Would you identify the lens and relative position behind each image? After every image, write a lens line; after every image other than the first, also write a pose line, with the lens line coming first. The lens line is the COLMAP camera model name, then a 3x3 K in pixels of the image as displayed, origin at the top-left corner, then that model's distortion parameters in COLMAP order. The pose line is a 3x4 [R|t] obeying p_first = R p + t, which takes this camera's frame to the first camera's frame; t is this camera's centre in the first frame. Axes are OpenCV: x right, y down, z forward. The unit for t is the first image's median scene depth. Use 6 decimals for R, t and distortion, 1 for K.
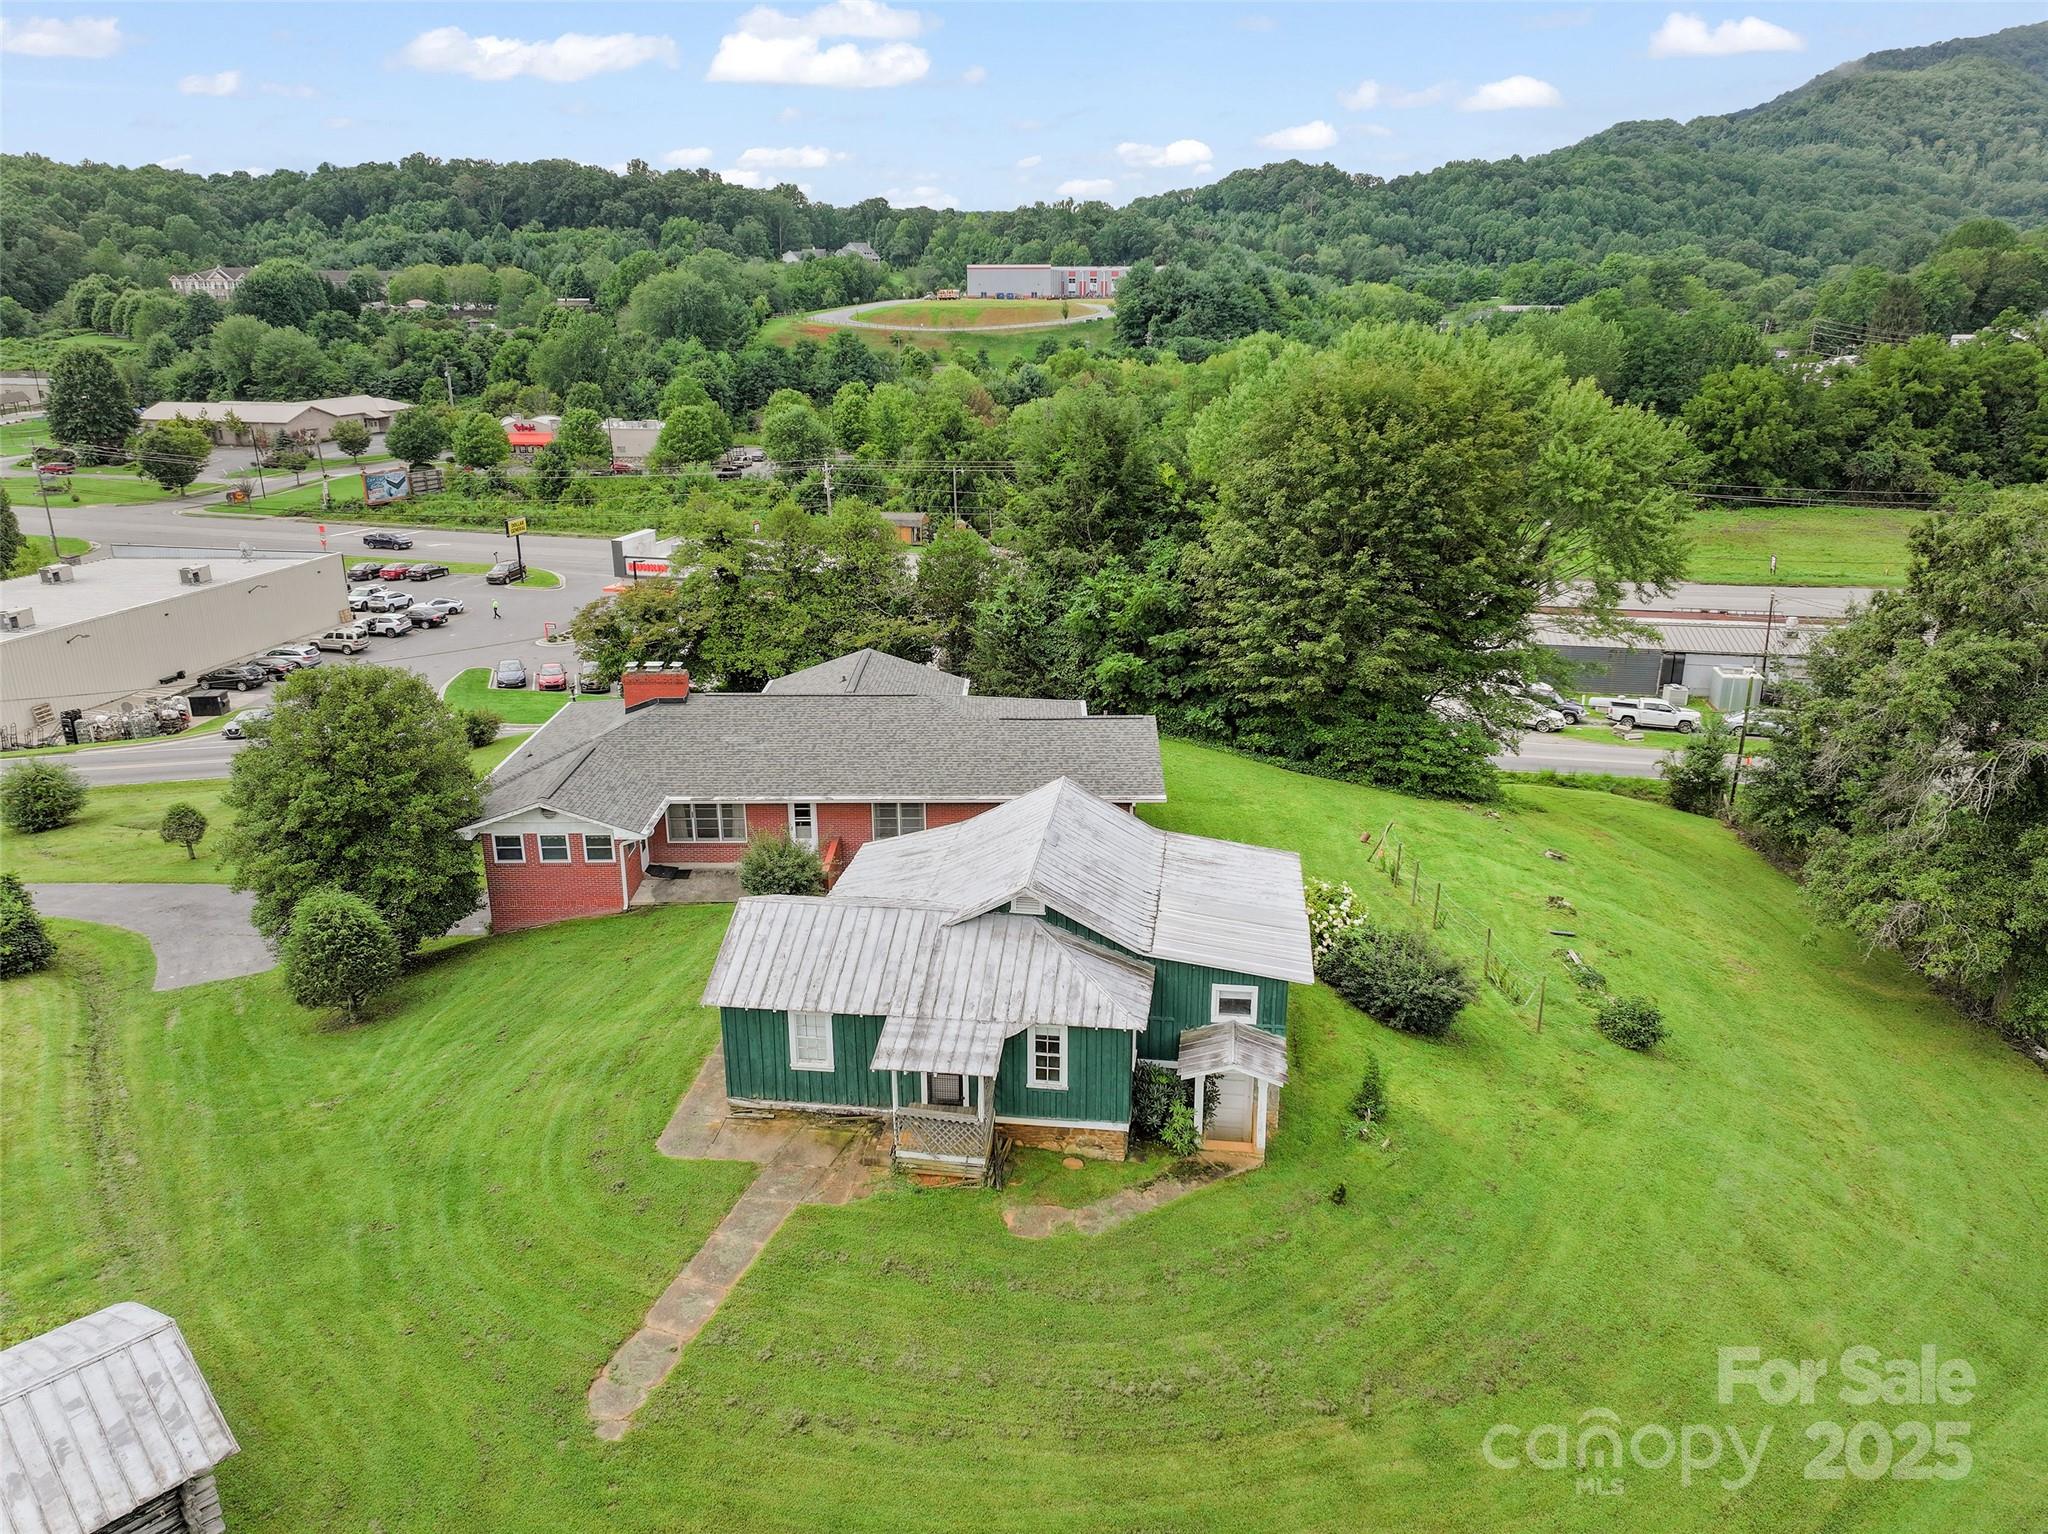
lens RADIAL K [[1436.9, 0, 1031.7], [0, 1436.9, 757.6], [0, 0, 1]] dist [-0.004190, 0.022821]
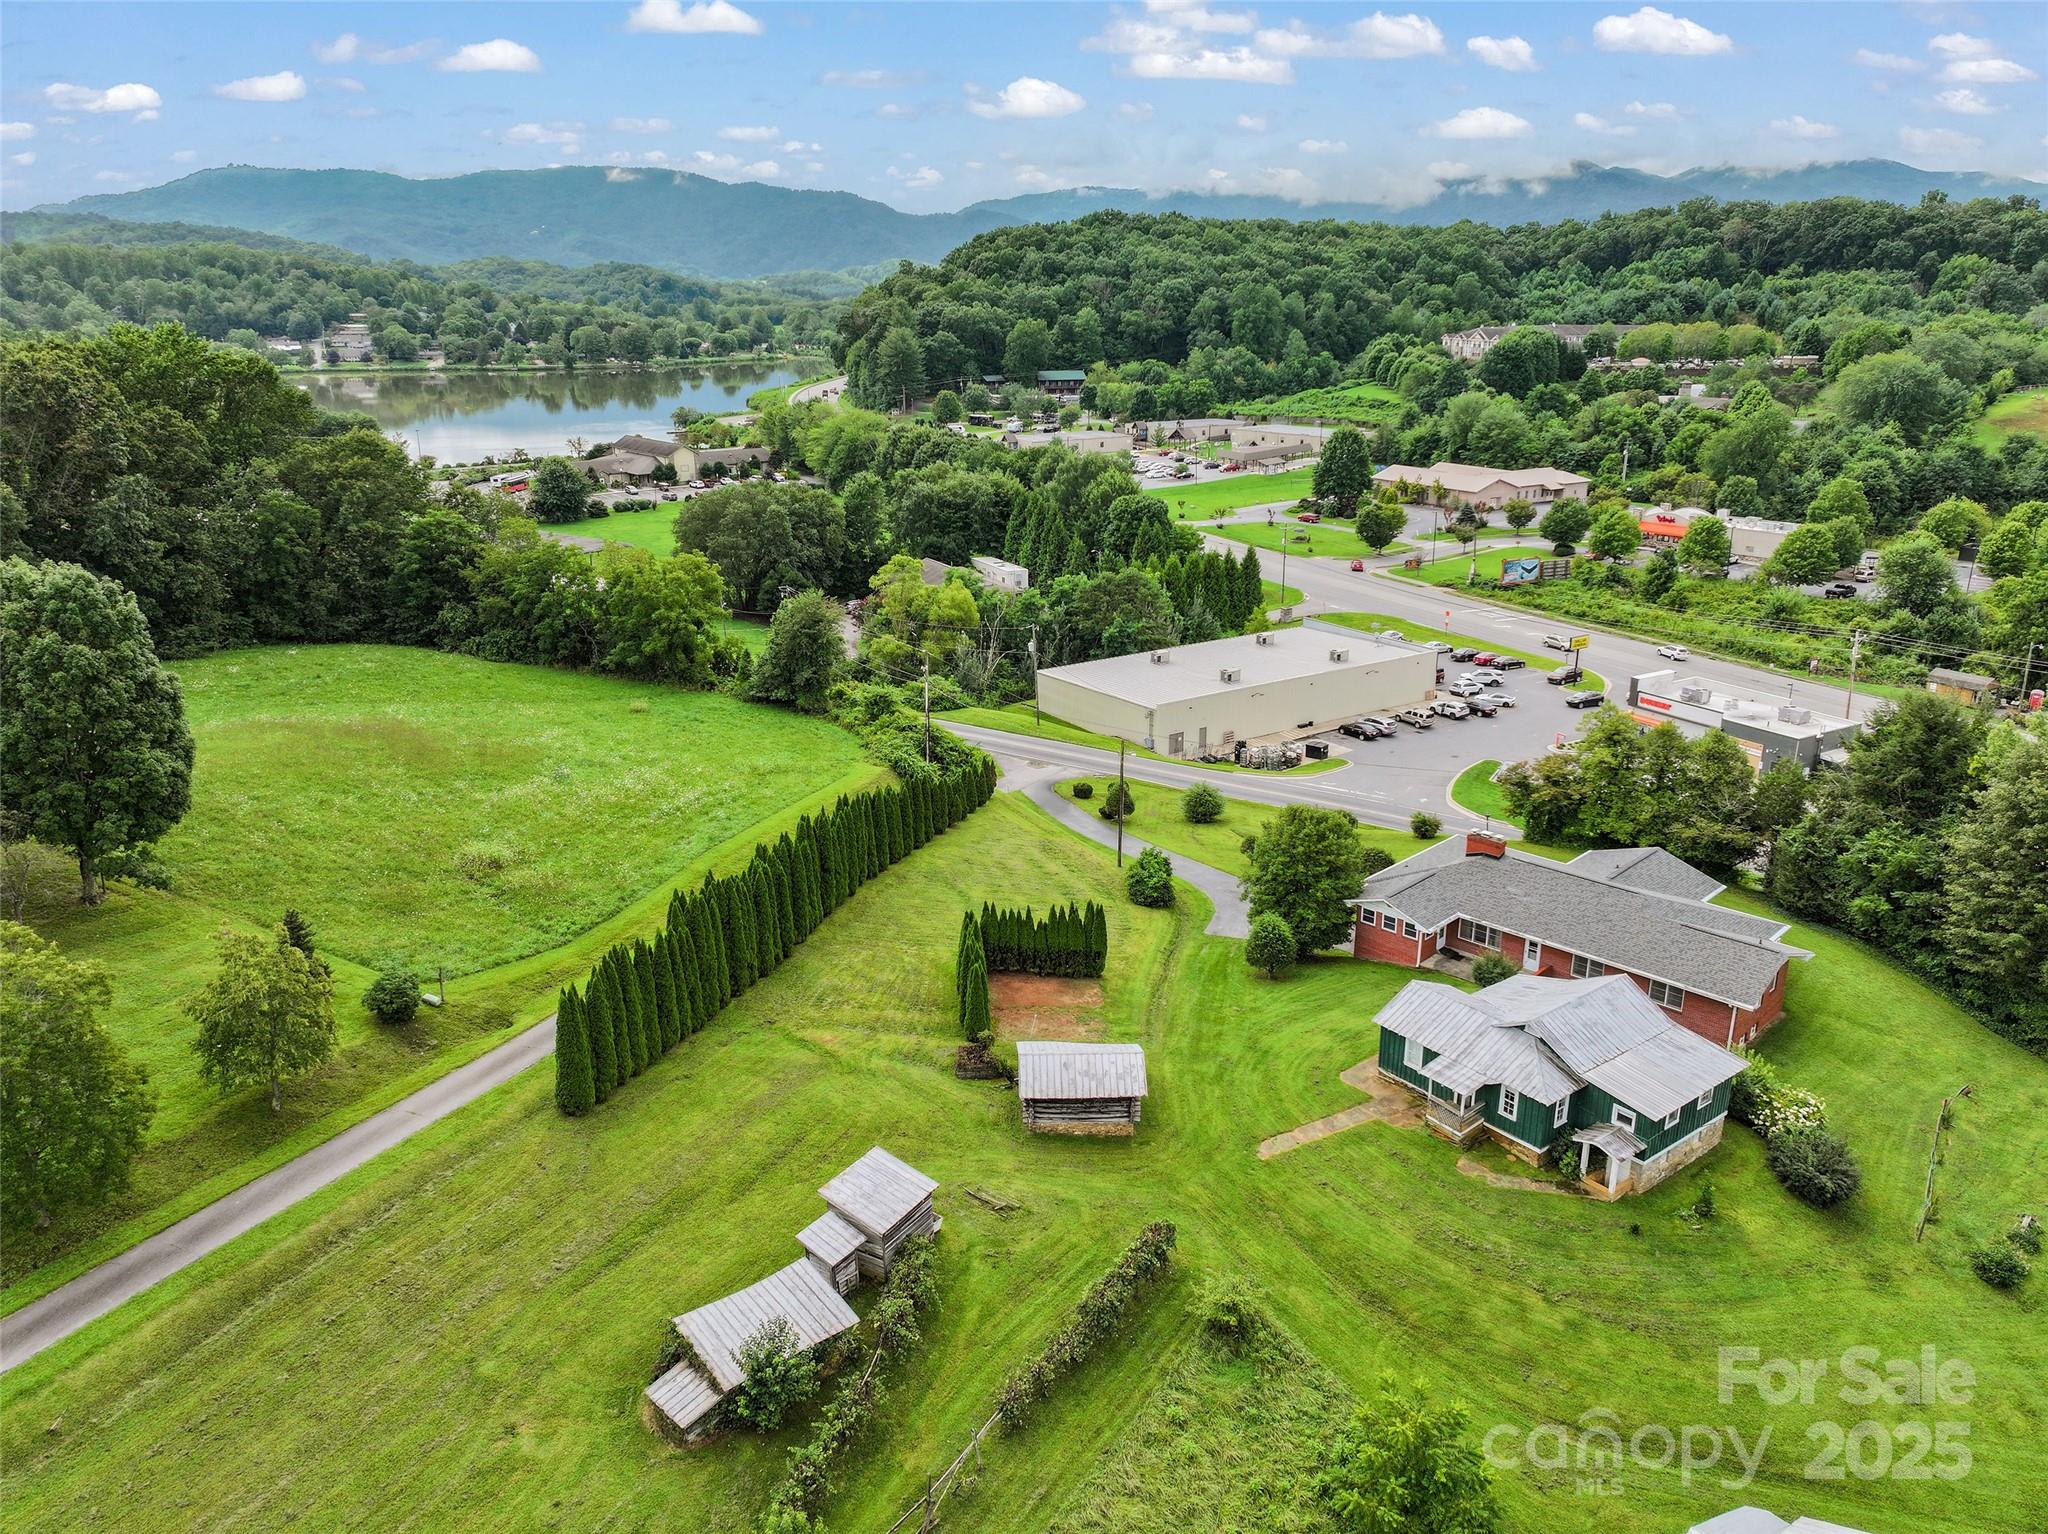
lens RADIAL K [[1436.9, 0, 1031.7], [0, 1436.9, 757.6], [0, 0, 1]] dist [-0.004190, 0.022821]
pose [[0.696940, 0.216364, -0.683712, 0.096301], [-0.217740, 0.972236, 0.085716, -0.034468], [0.683275, 0.089132, 0.724700, -0.115548]]
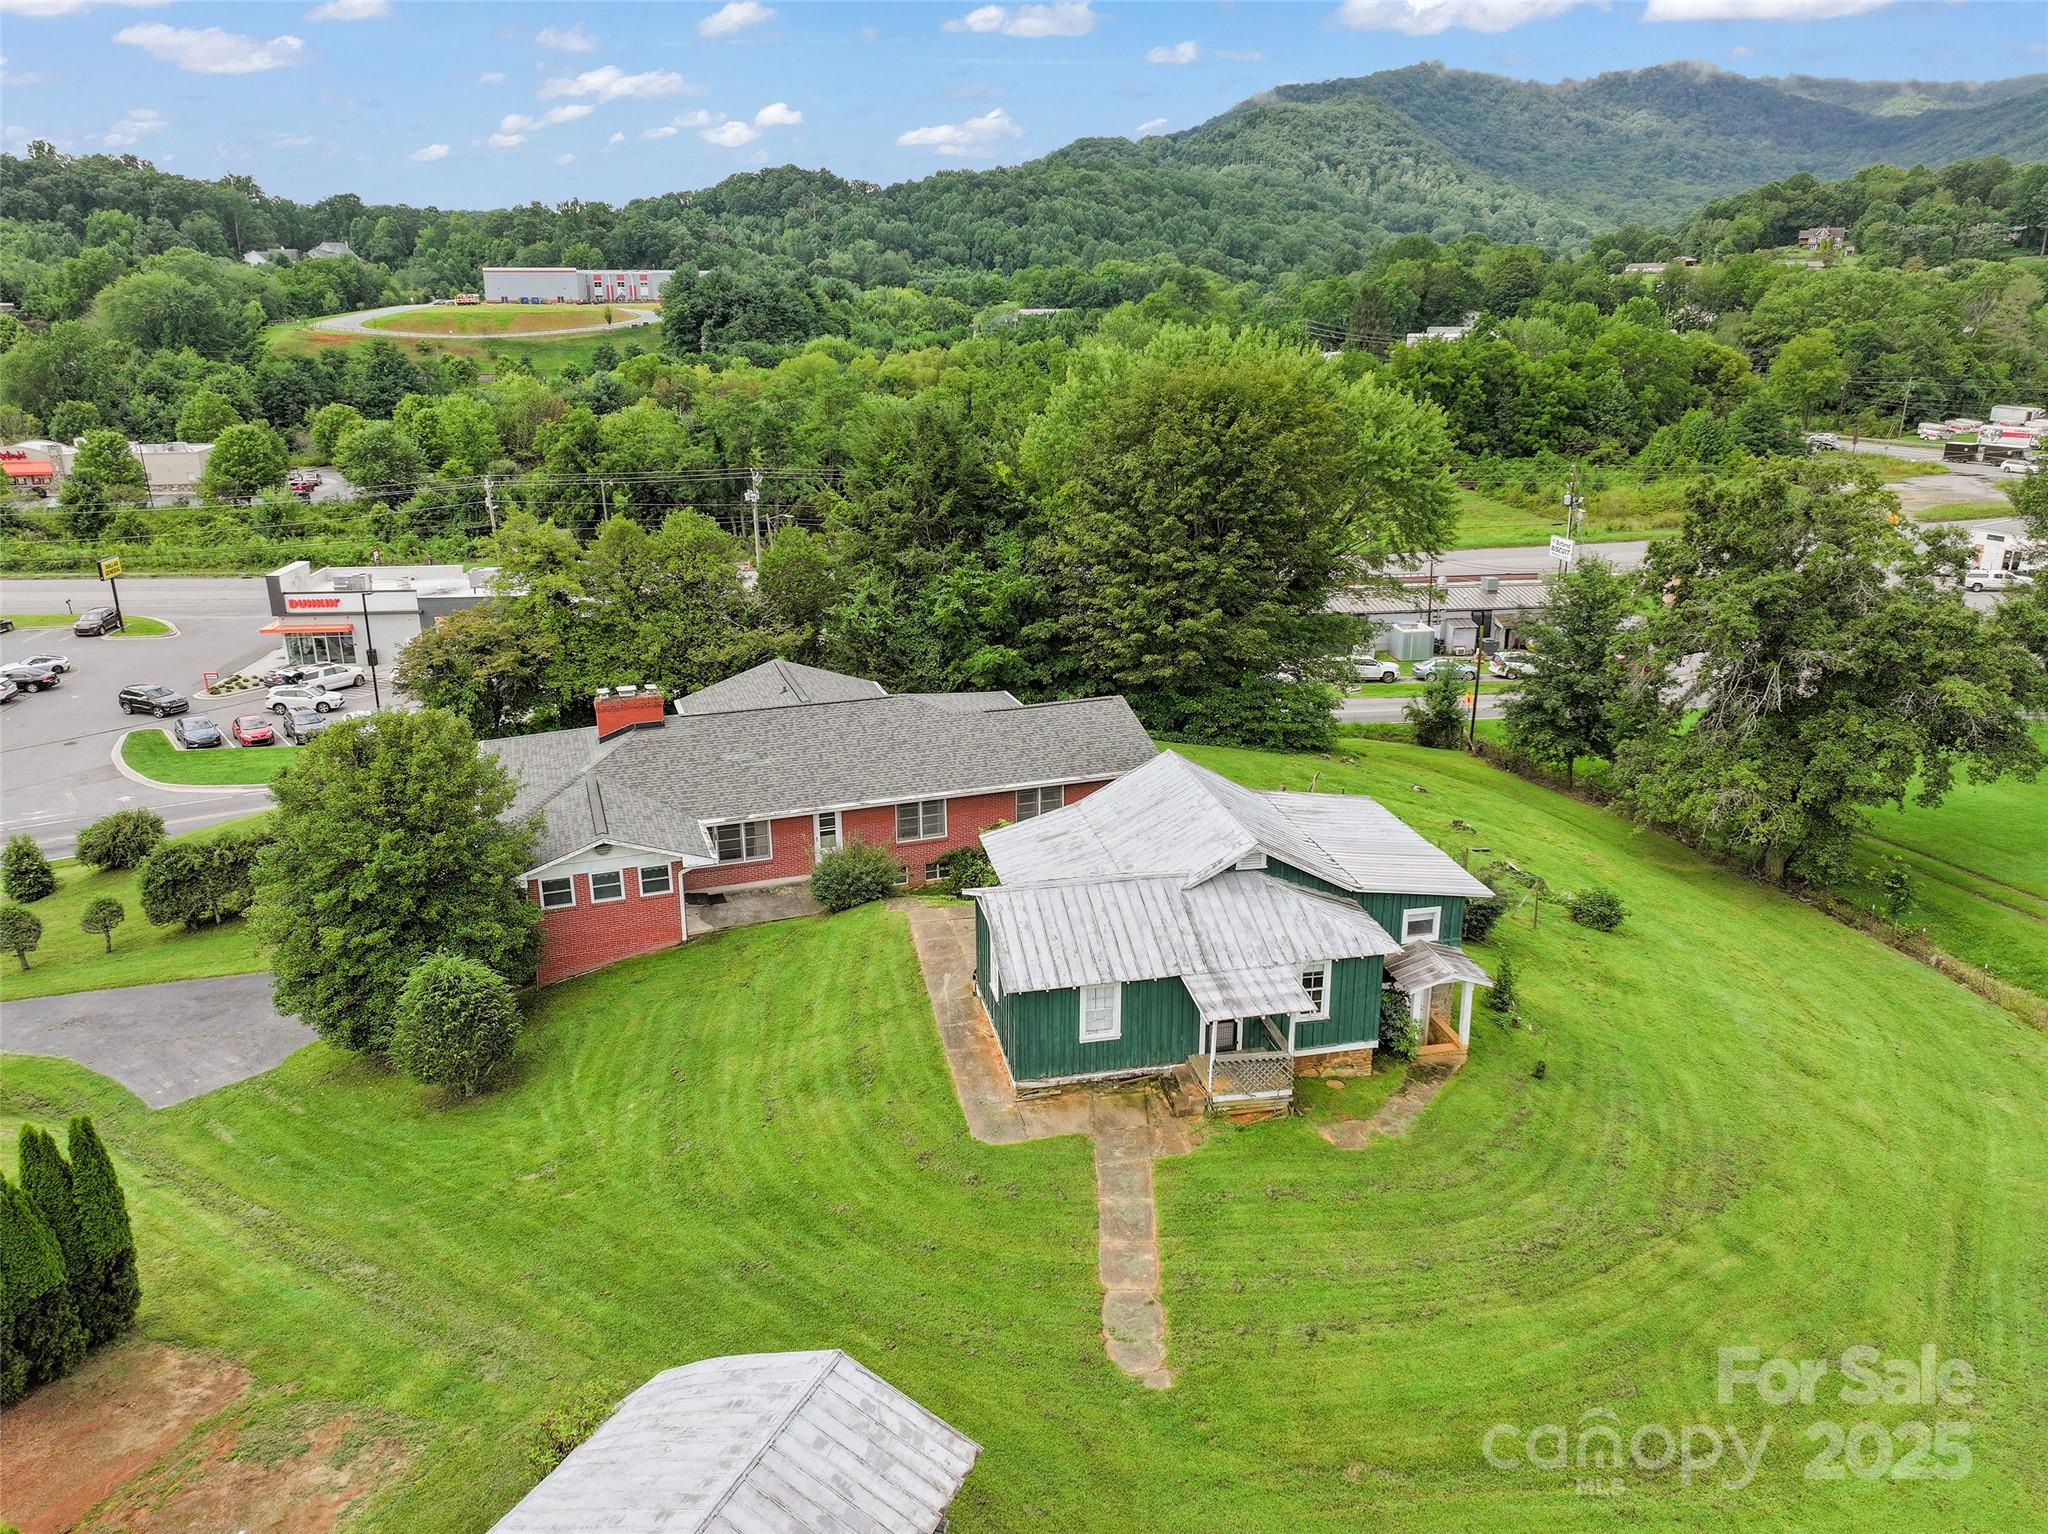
lens RADIAL K [[1436.9, 0, 1031.7], [0, 1436.9, 757.6], [0, 0, 1]] dist [-0.004190, 0.022821]
pose [[0.944550, -0.102221, 0.312051, -0.059904], [0.103016, 0.994581, 0.013982, -0.000962], [-0.311790, 0.018939, 0.949962, 0.001614]]
